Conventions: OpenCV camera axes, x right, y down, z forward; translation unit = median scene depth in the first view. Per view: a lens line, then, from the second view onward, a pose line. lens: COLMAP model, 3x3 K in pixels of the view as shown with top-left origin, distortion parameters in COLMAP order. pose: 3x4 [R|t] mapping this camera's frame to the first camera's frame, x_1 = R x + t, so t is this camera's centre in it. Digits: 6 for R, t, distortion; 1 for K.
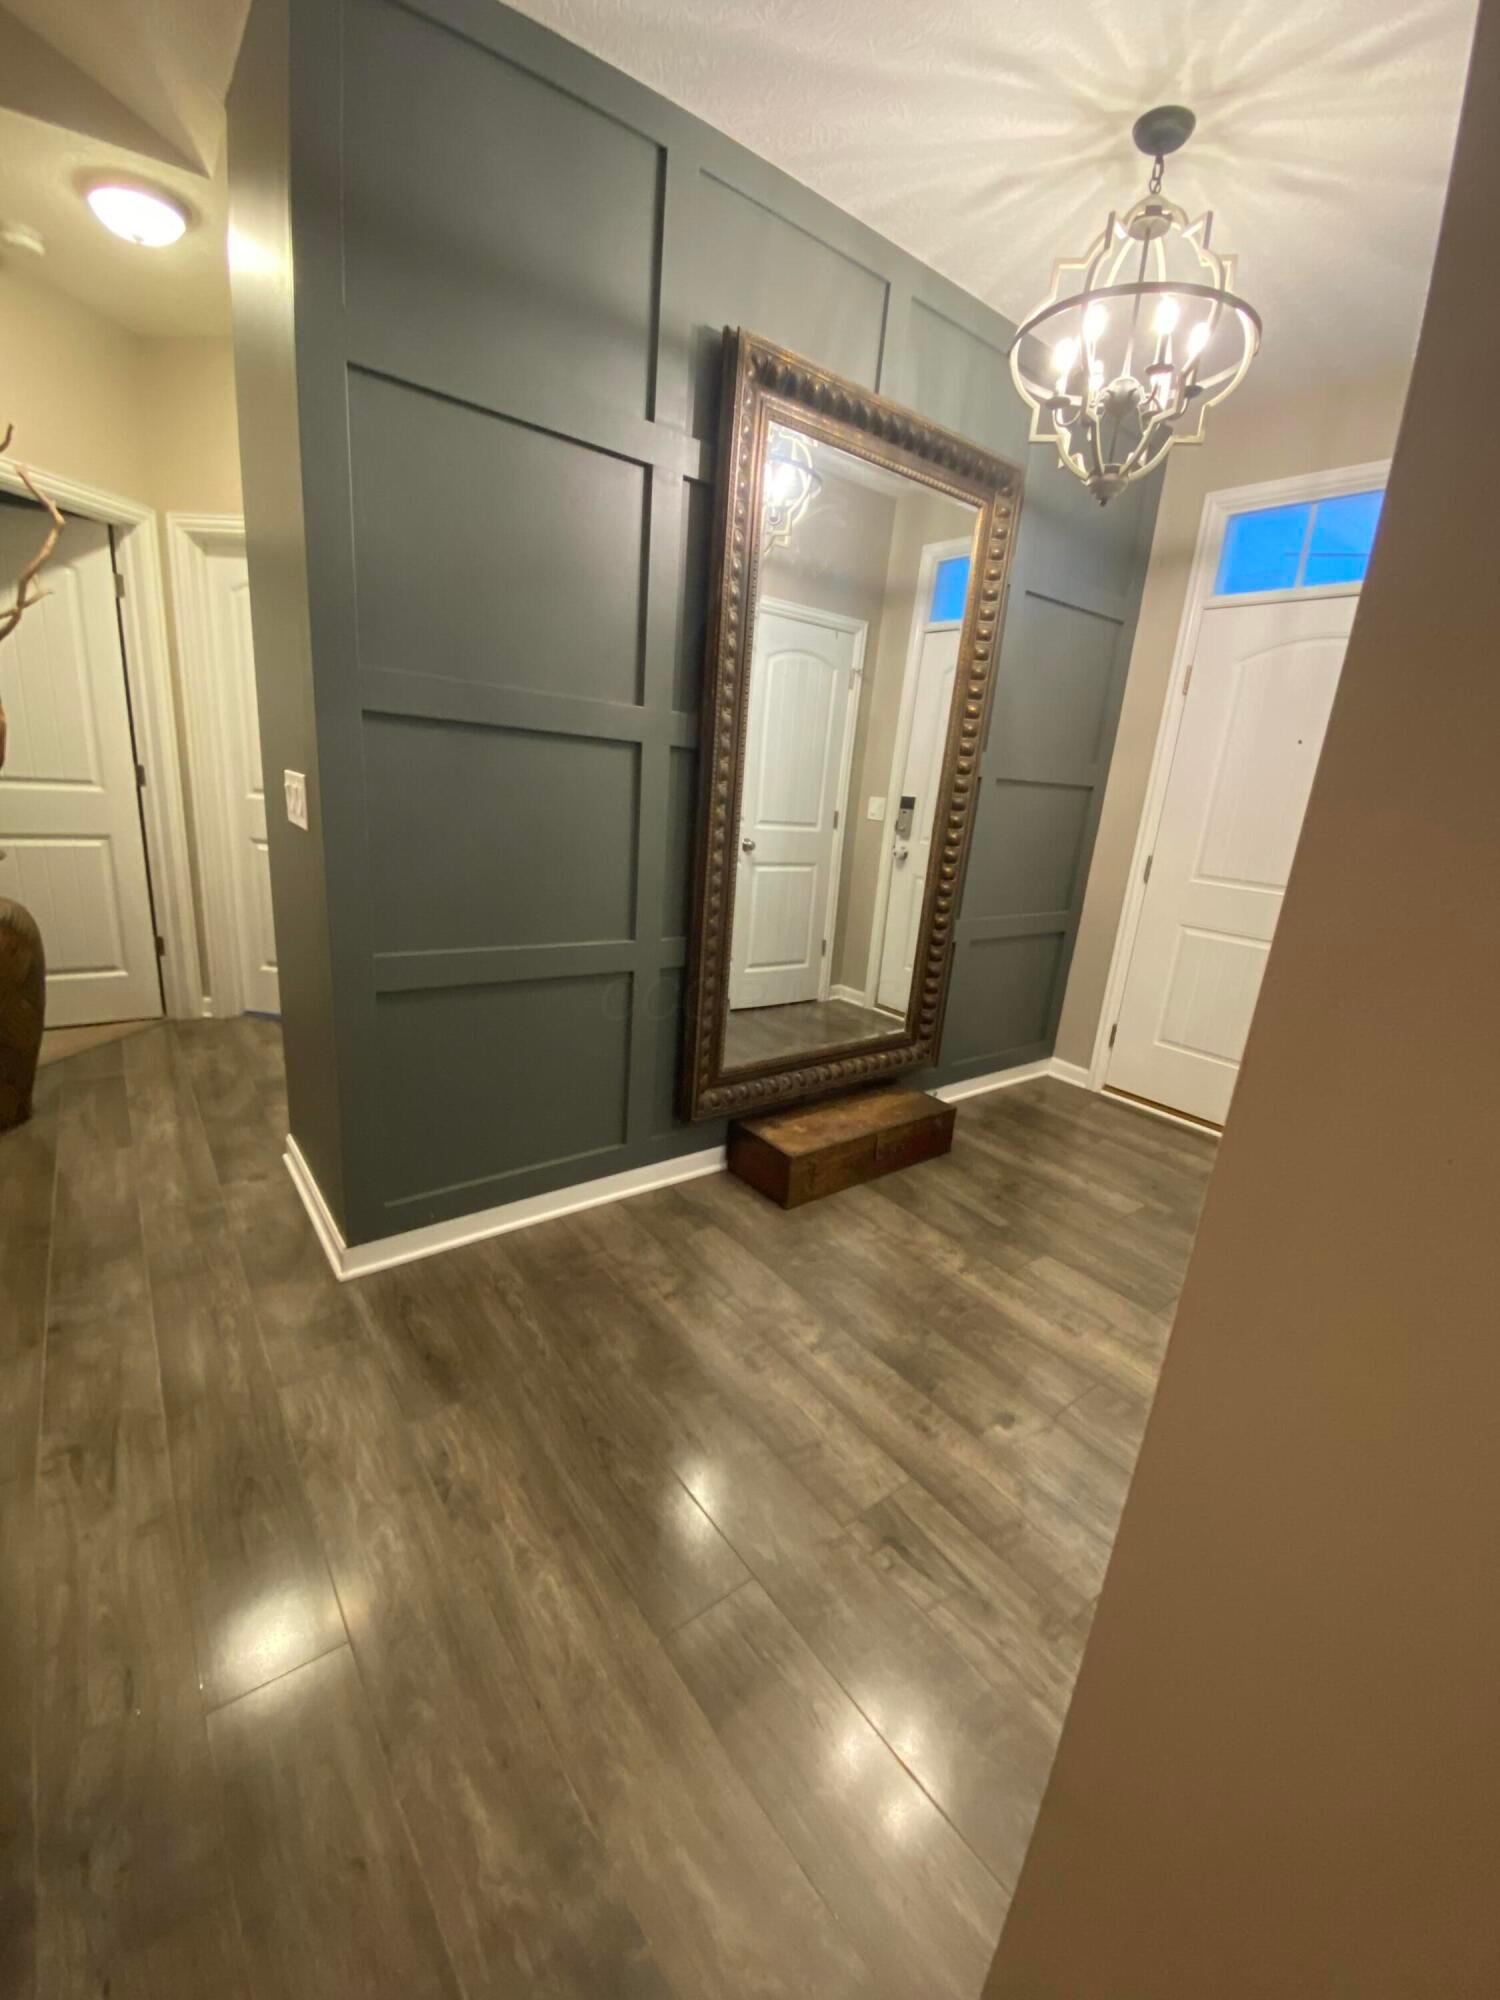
lens RADIAL K [[818.2, 0, 739.4], [0, 818.2, 997.8], [0, 0, 1]] dist [0.002123, -0.013646]
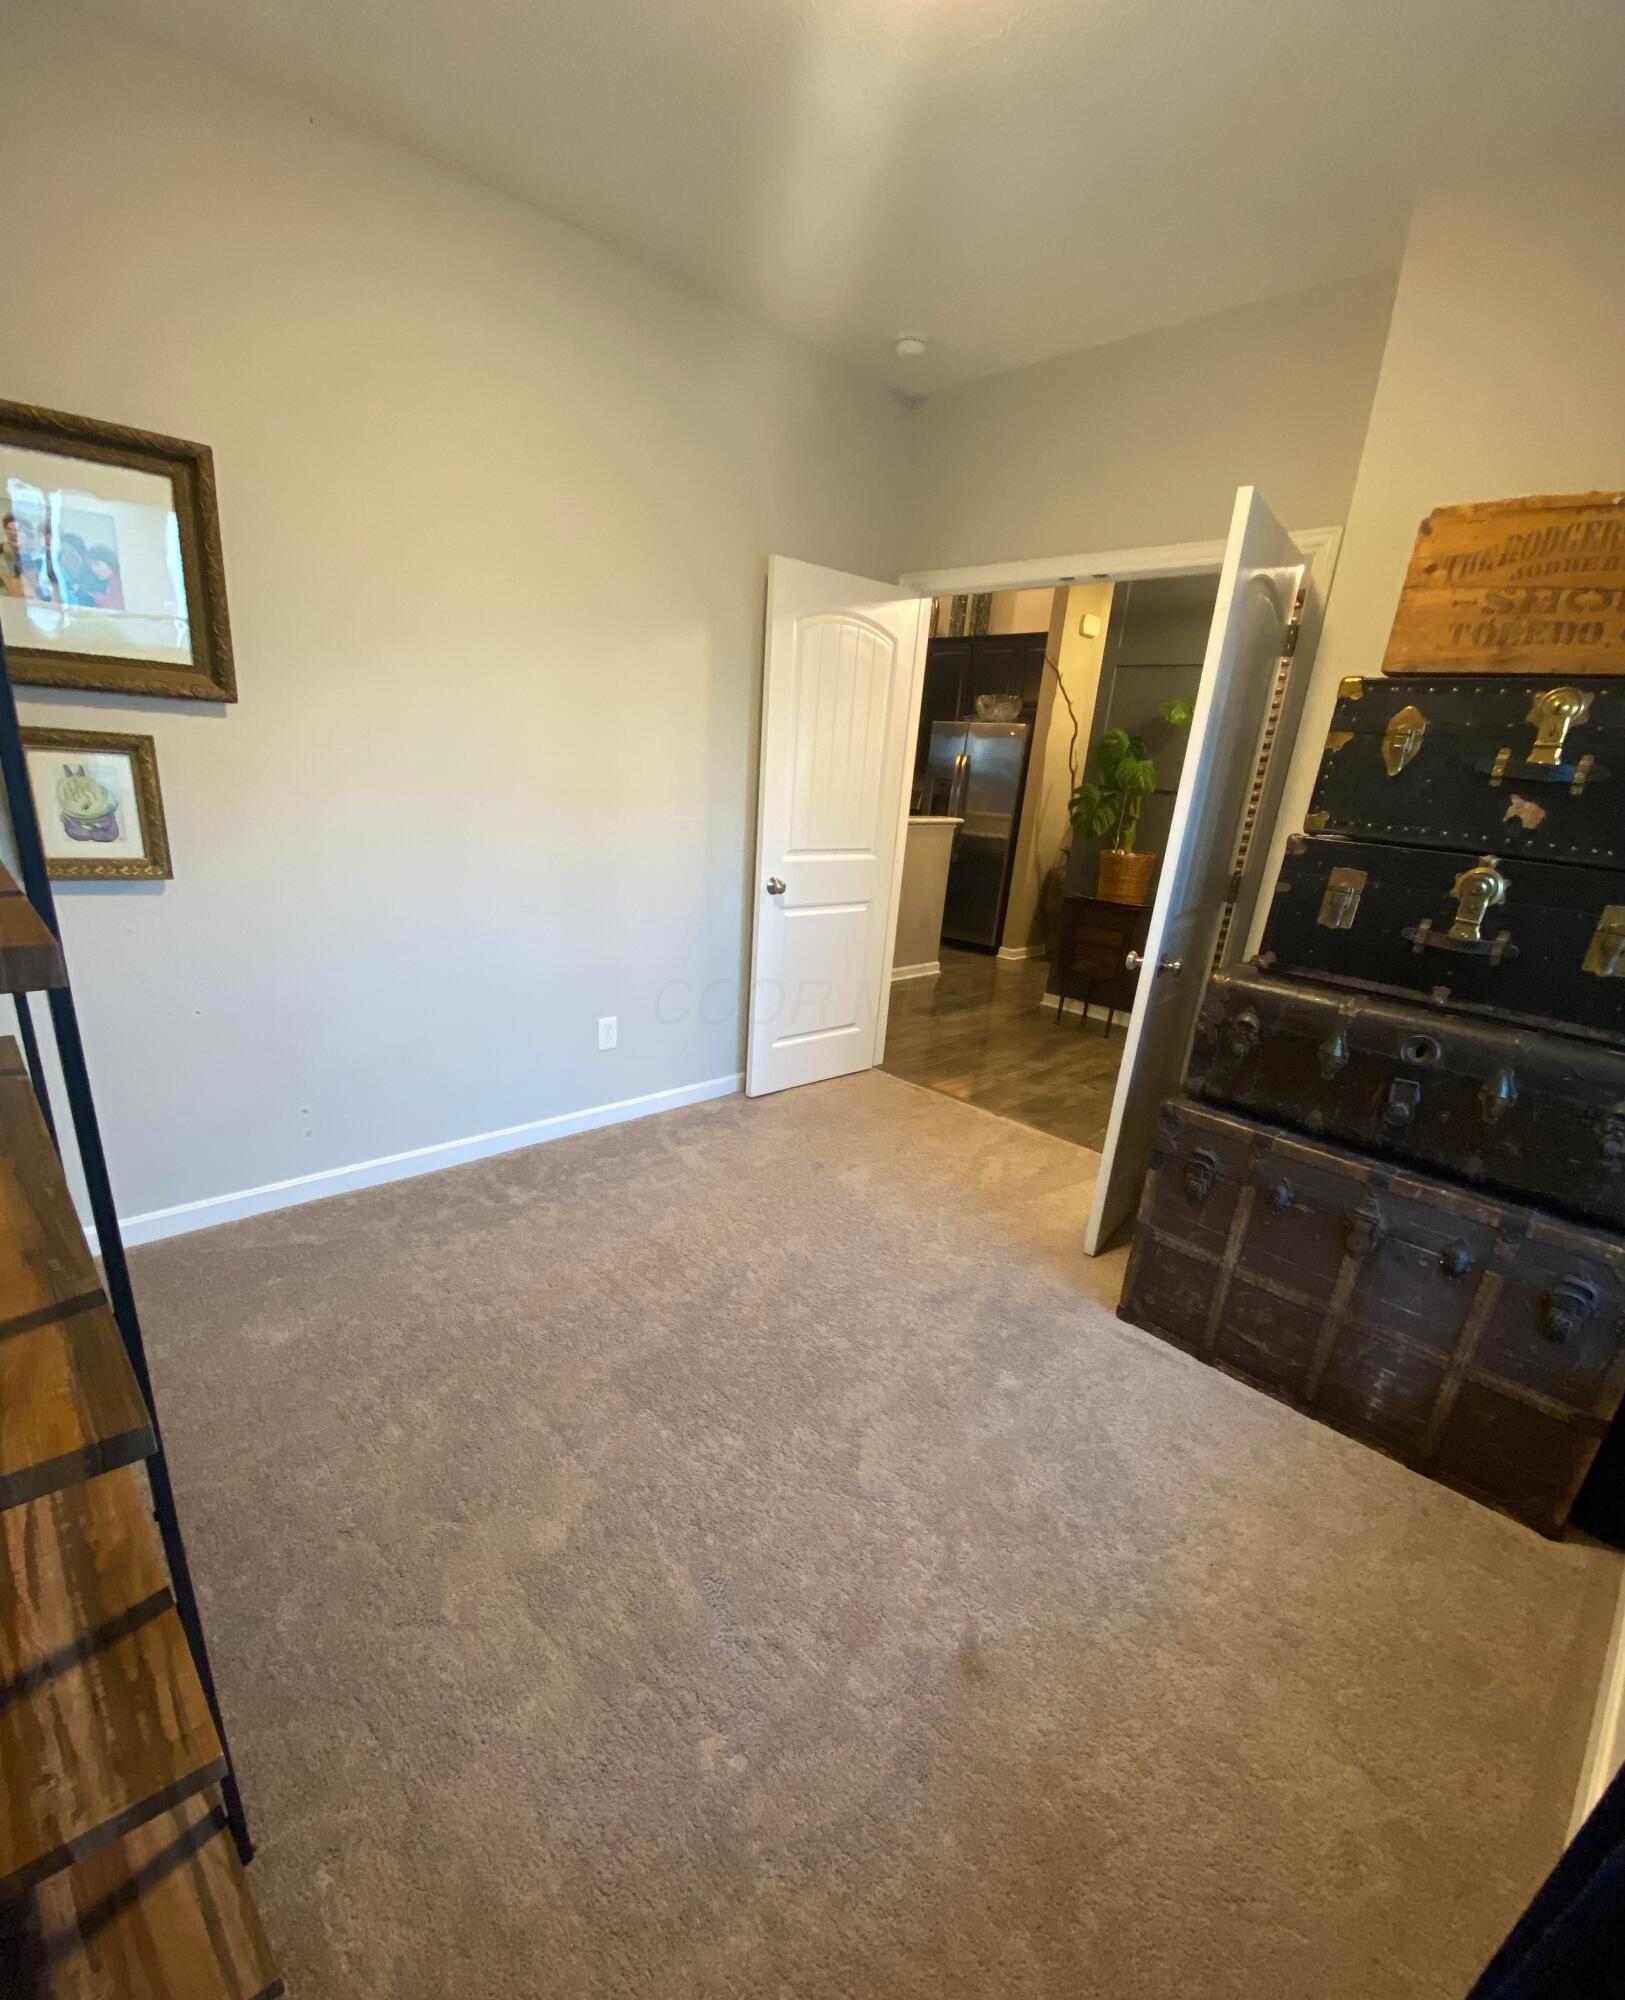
lens RADIAL K [[887.7, 0, 794.0], [0, 887.7, 1089.8], [0, 0, 1]] dist [0.000577, -0.013446]
pose [[0.093494, 0.274836, -0.956935, 1.939922], [-0.333388, 0.914300, 0.230018, 0.183458], [0.938143, 0.297525, 0.177108, -0.141459]]
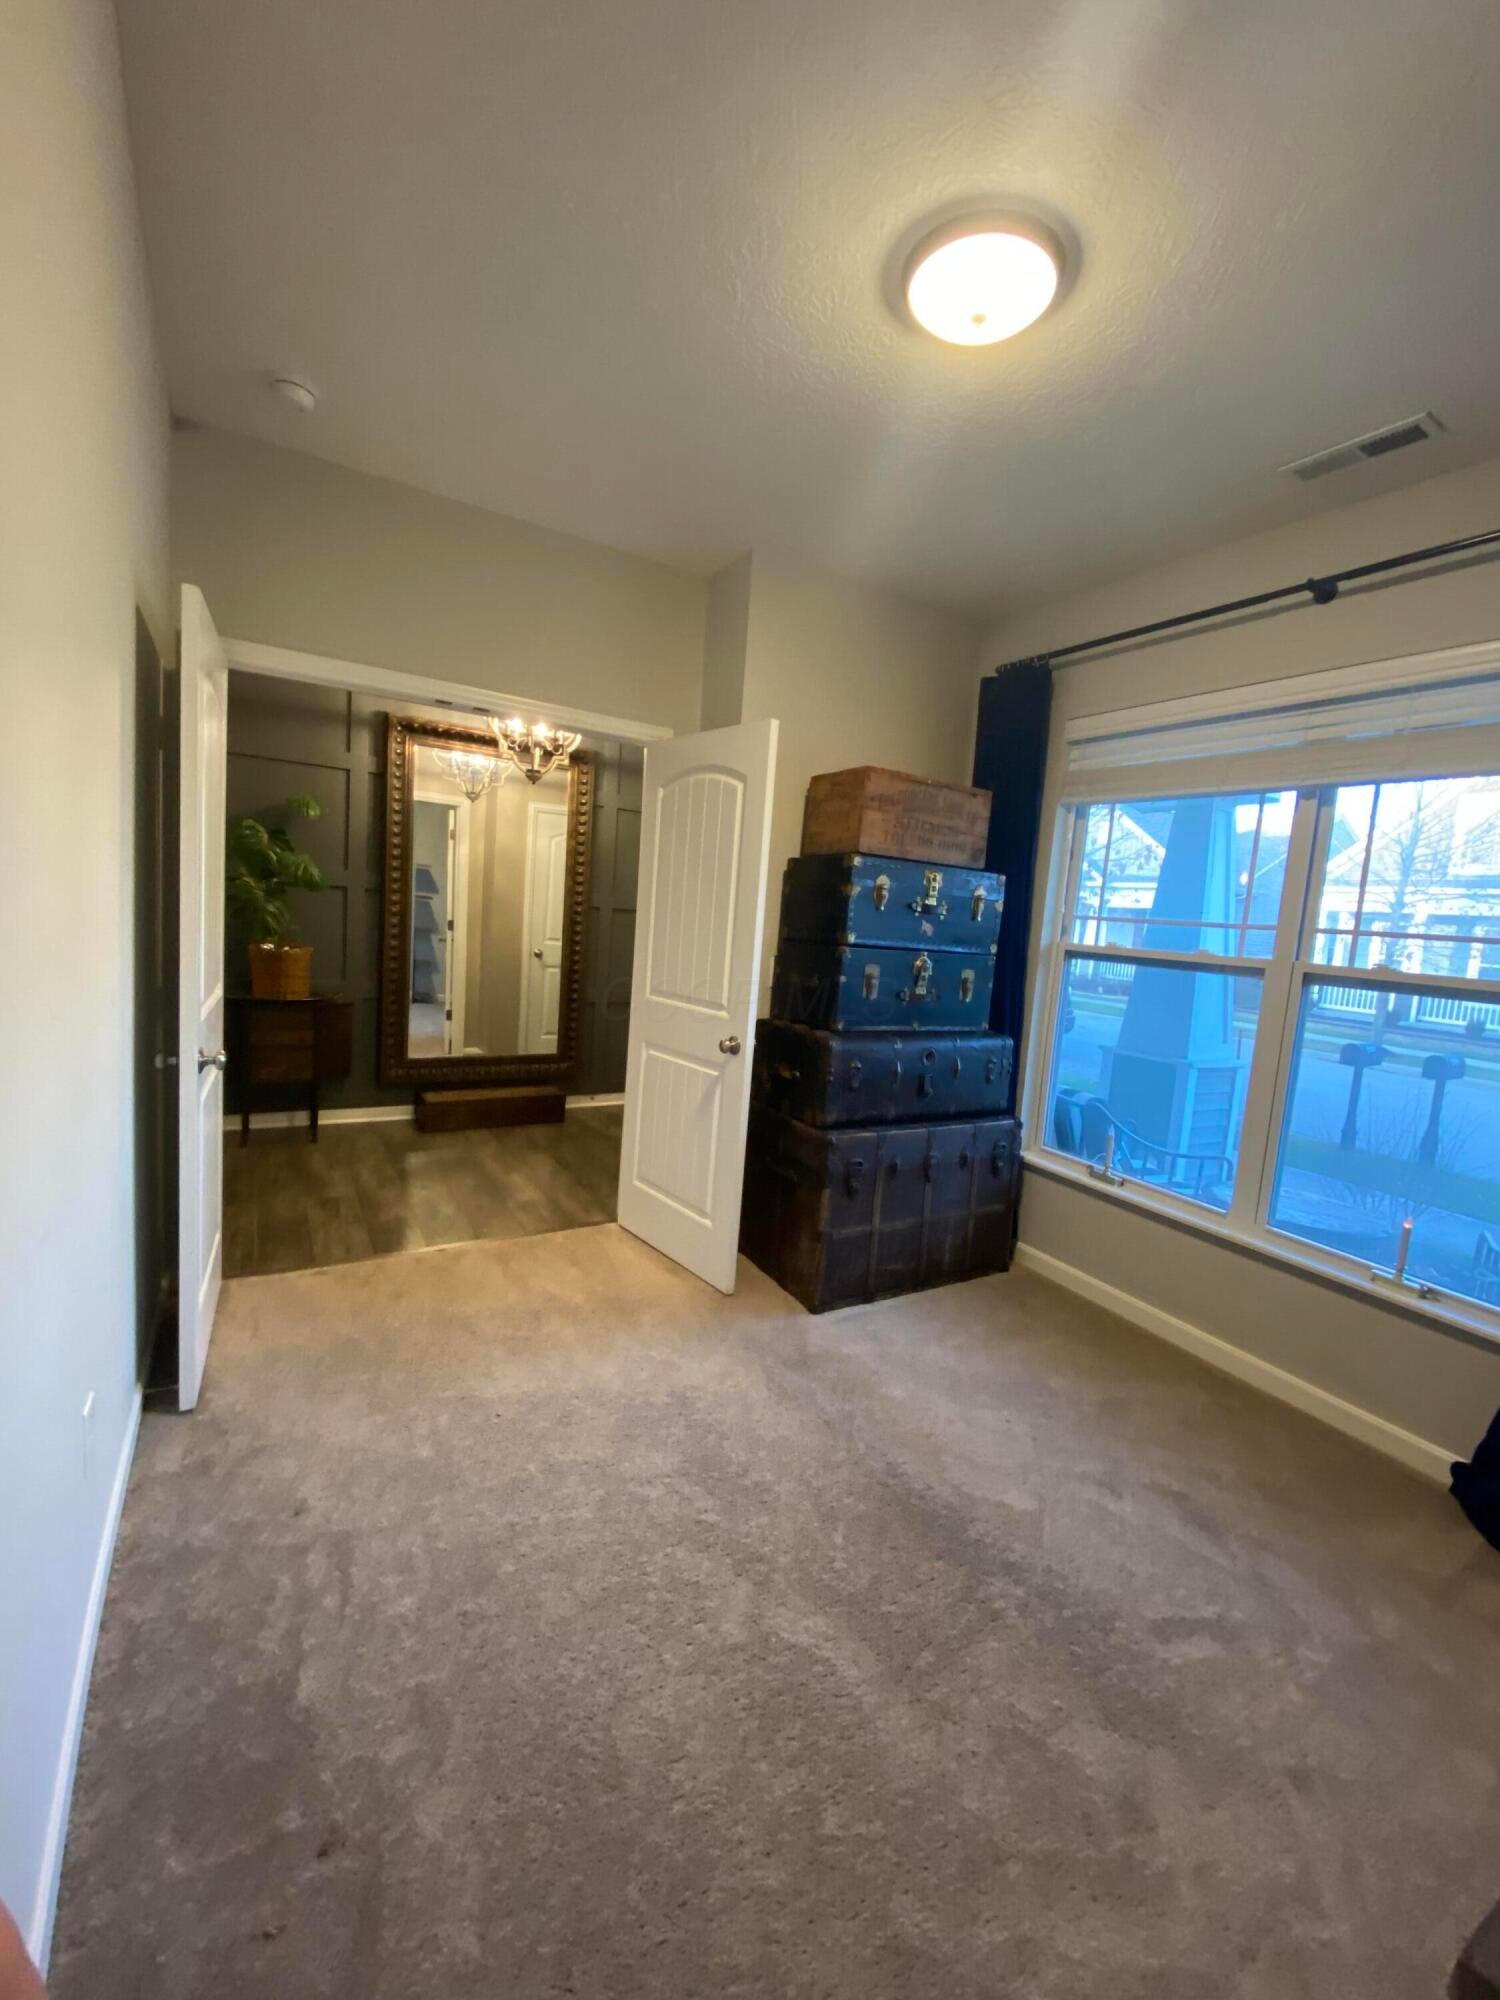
lens RADIAL K [[818.2, 0, 749.9], [0, 818.2, 991.1], [0, 0, 1]] dist [0.002123, -0.013646]
pose [[0.994226, 0.005962, -0.107144, 1.063003], [-0.026356, 0.981439, -0.189955, 0.302649], [0.104023, 0.191682, 0.975929, -0.839330]]
